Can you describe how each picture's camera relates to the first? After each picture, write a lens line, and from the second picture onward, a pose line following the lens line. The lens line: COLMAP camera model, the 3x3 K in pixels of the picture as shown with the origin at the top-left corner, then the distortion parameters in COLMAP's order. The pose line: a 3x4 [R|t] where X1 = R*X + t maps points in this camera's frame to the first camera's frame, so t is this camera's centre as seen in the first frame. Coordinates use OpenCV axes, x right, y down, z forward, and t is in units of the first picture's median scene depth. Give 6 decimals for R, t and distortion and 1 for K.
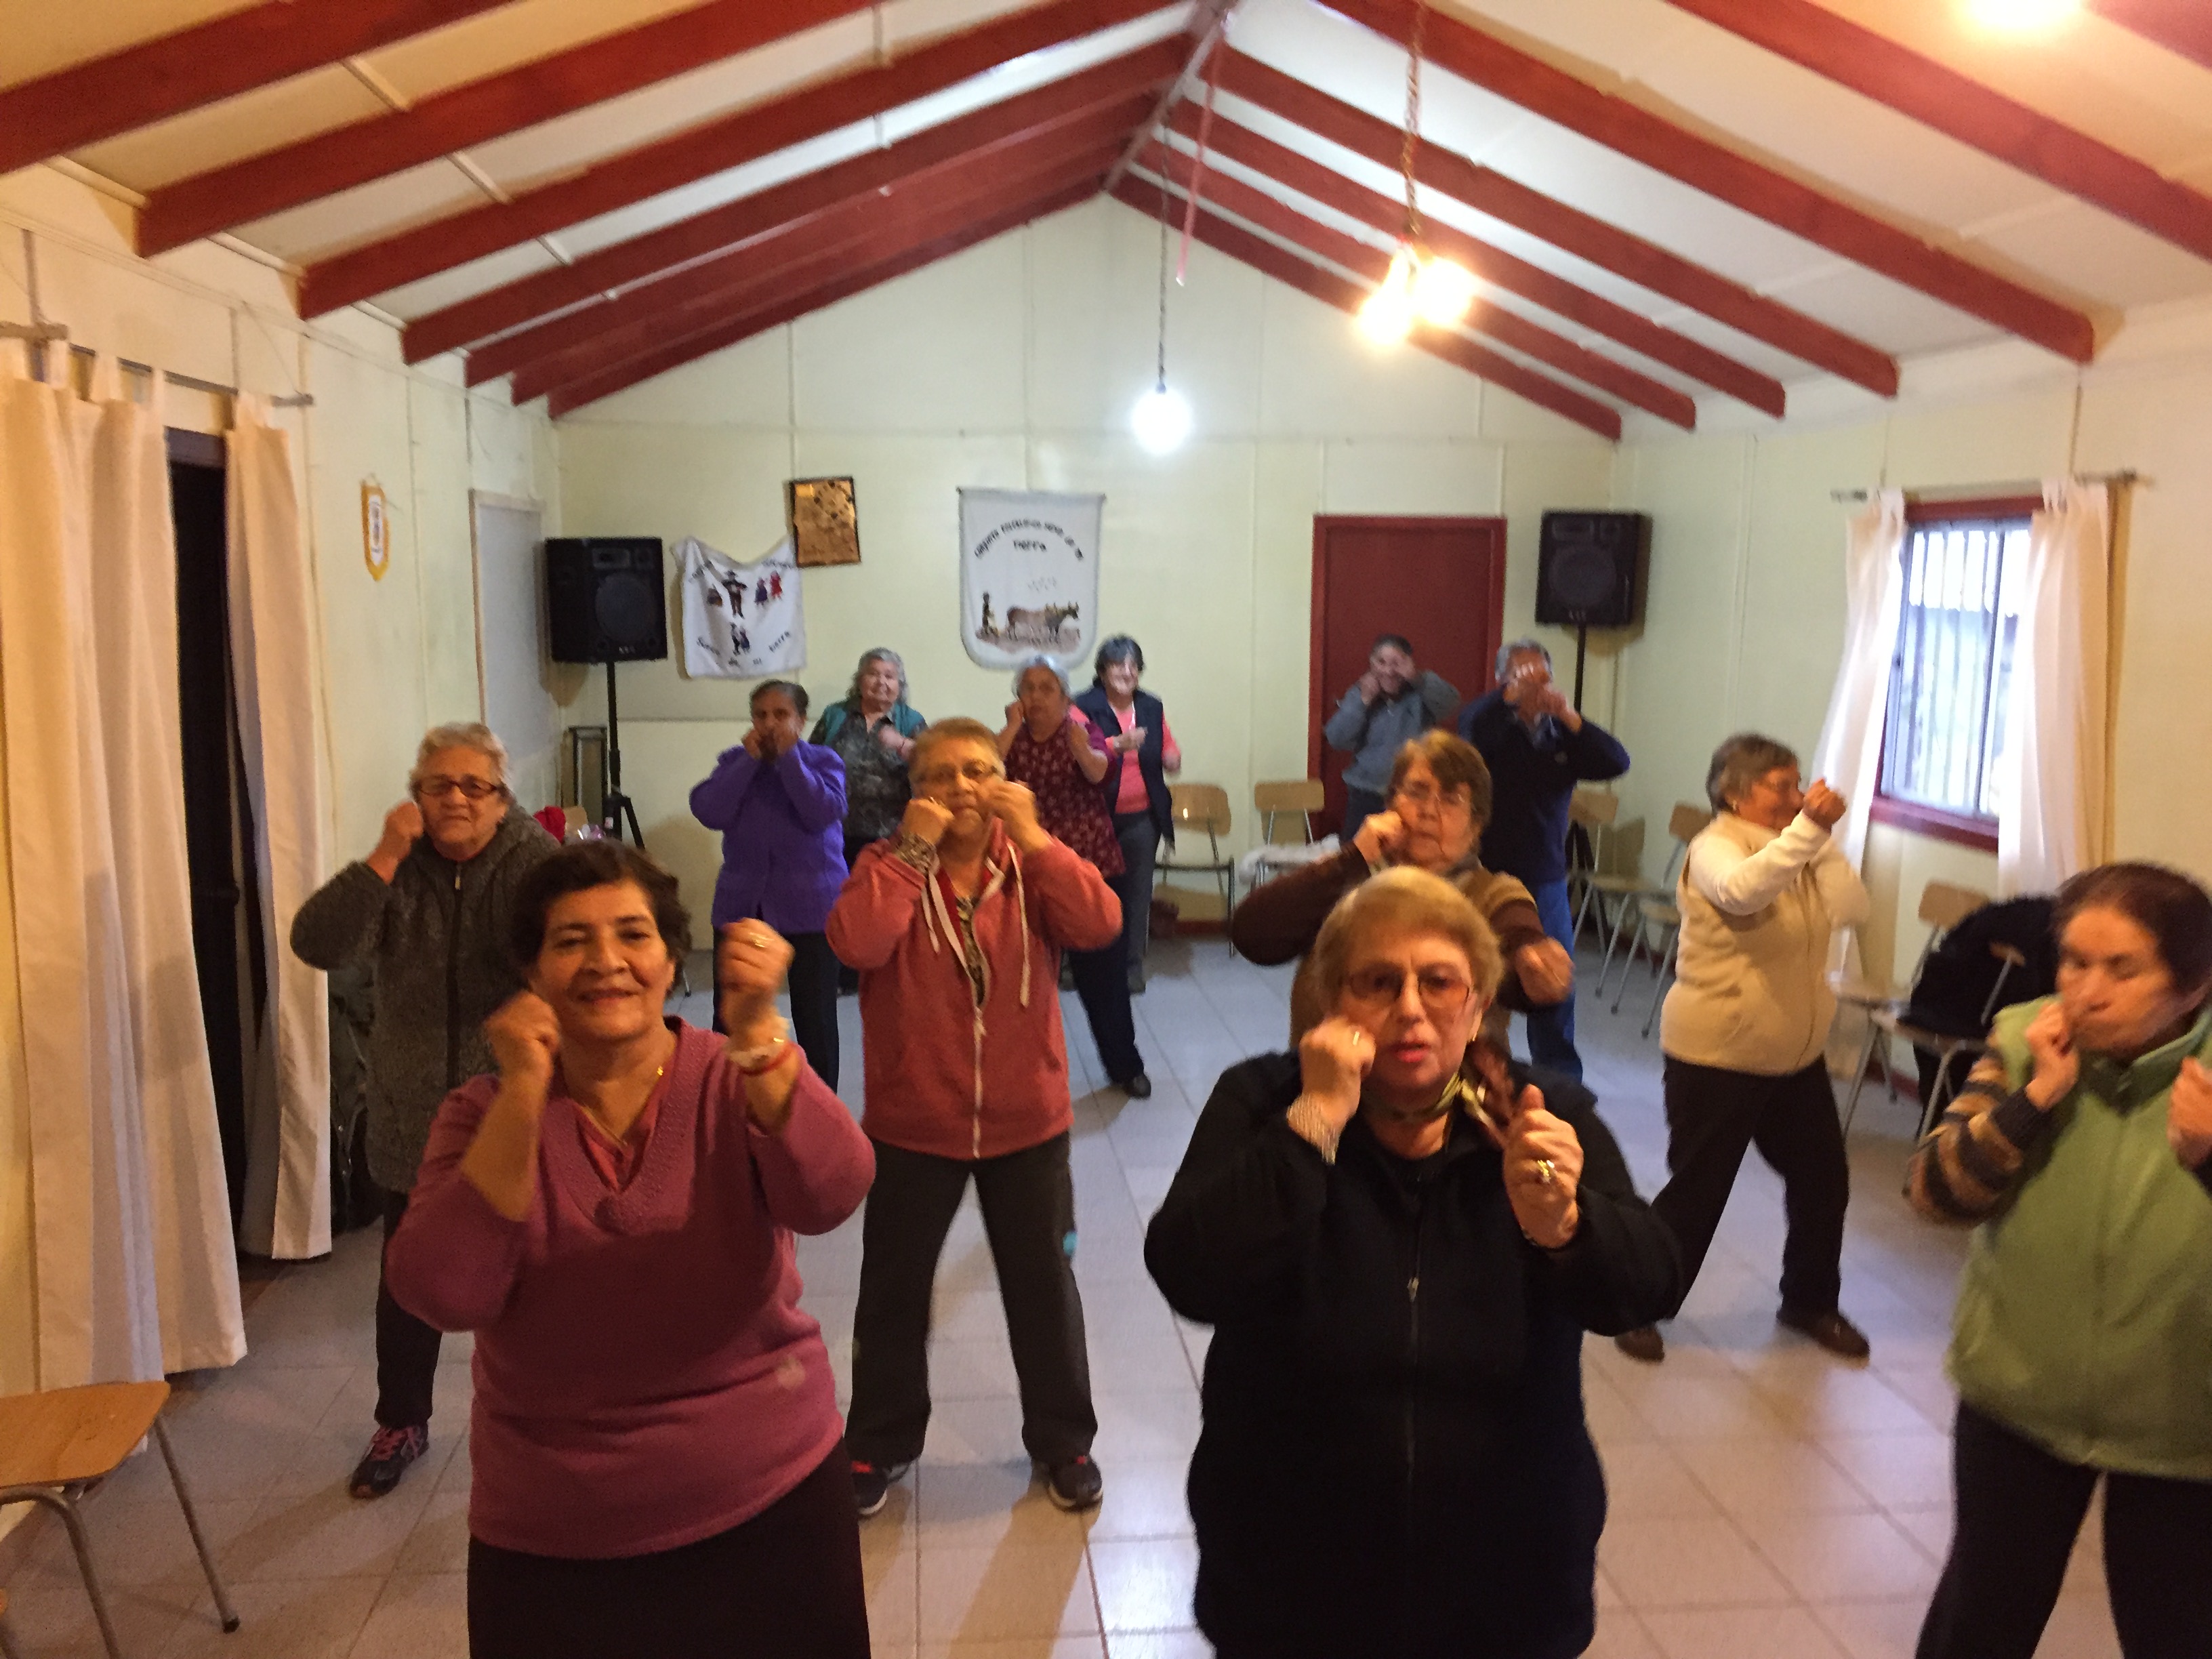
lens RADIAL K [[1880.3, 0, 1115.6], [0, 1880.3, 813.5], [0, 0, 1]] dist [0.087617, -0.118642]
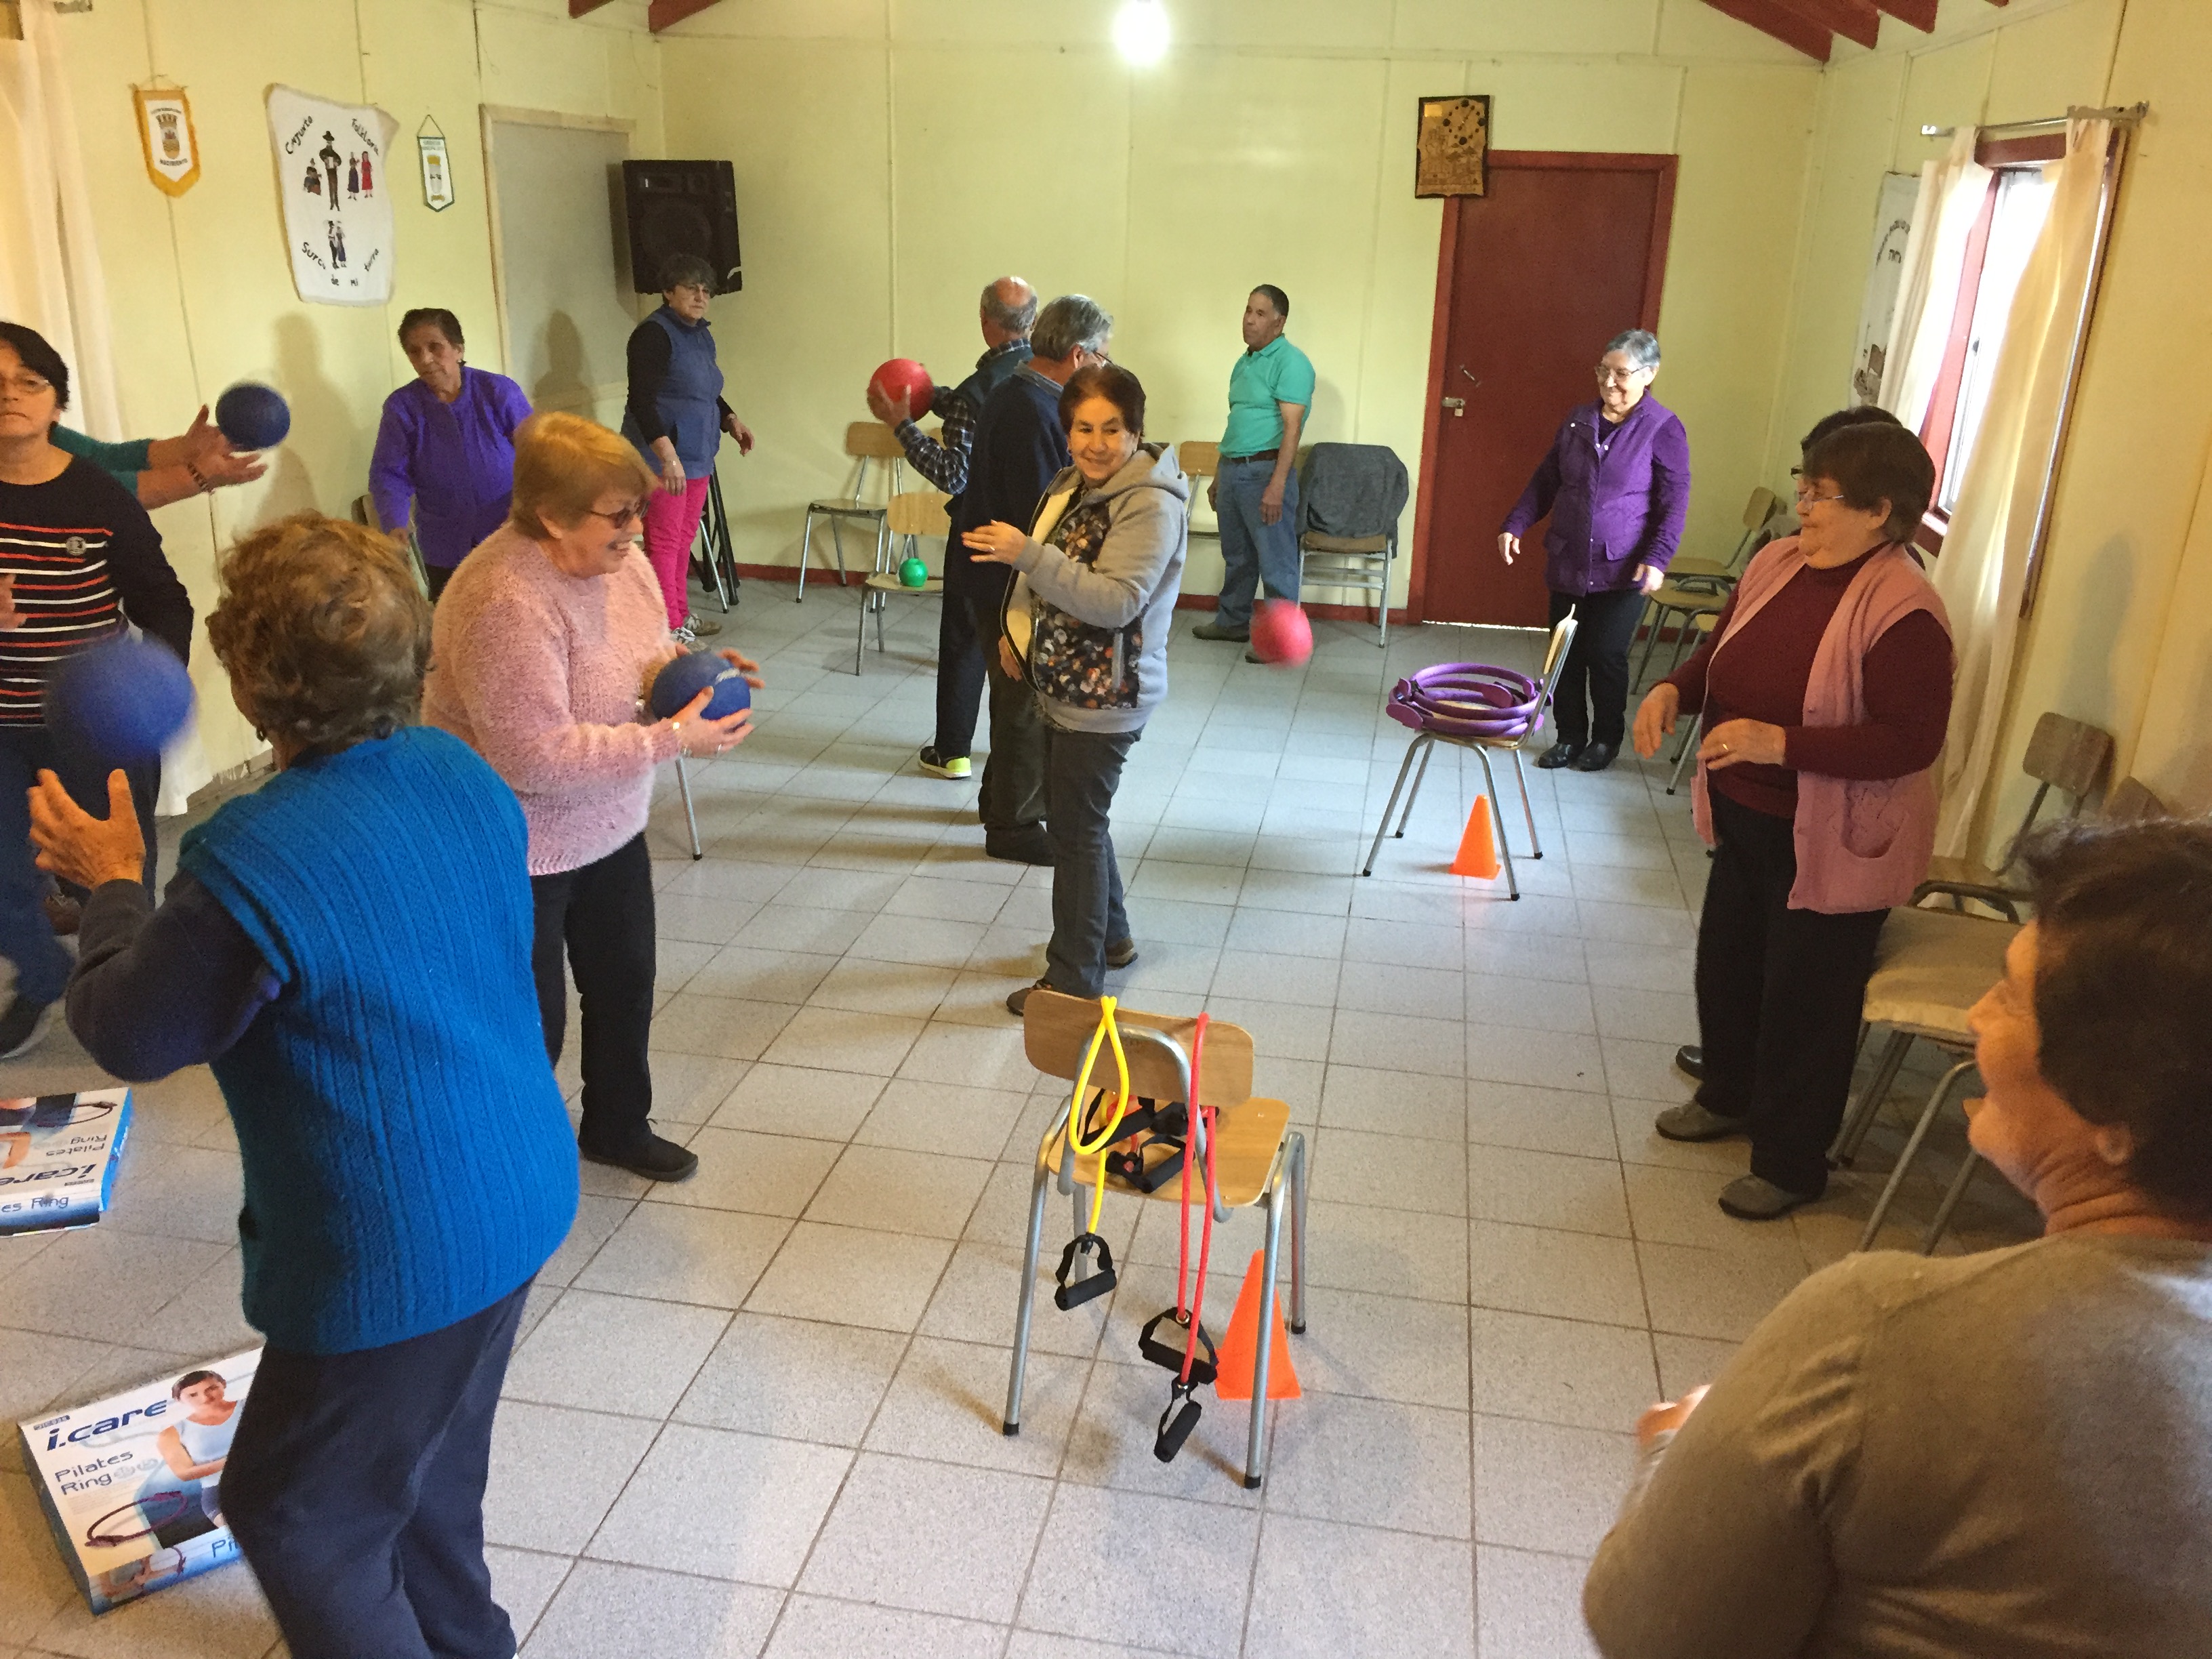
lens RADIAL K [[1880.3, 0, 1111.9], [0, 1880.3, 817.7], [0, 0, 1]] dist [0.087617, -0.118642]
pose [[0.959806, 0.108749, -0.258739, 0.247430], [-0.060543, 0.980401, 0.187479, -0.009449], [0.274056, -0.164278, 0.947579, 0.066960]]
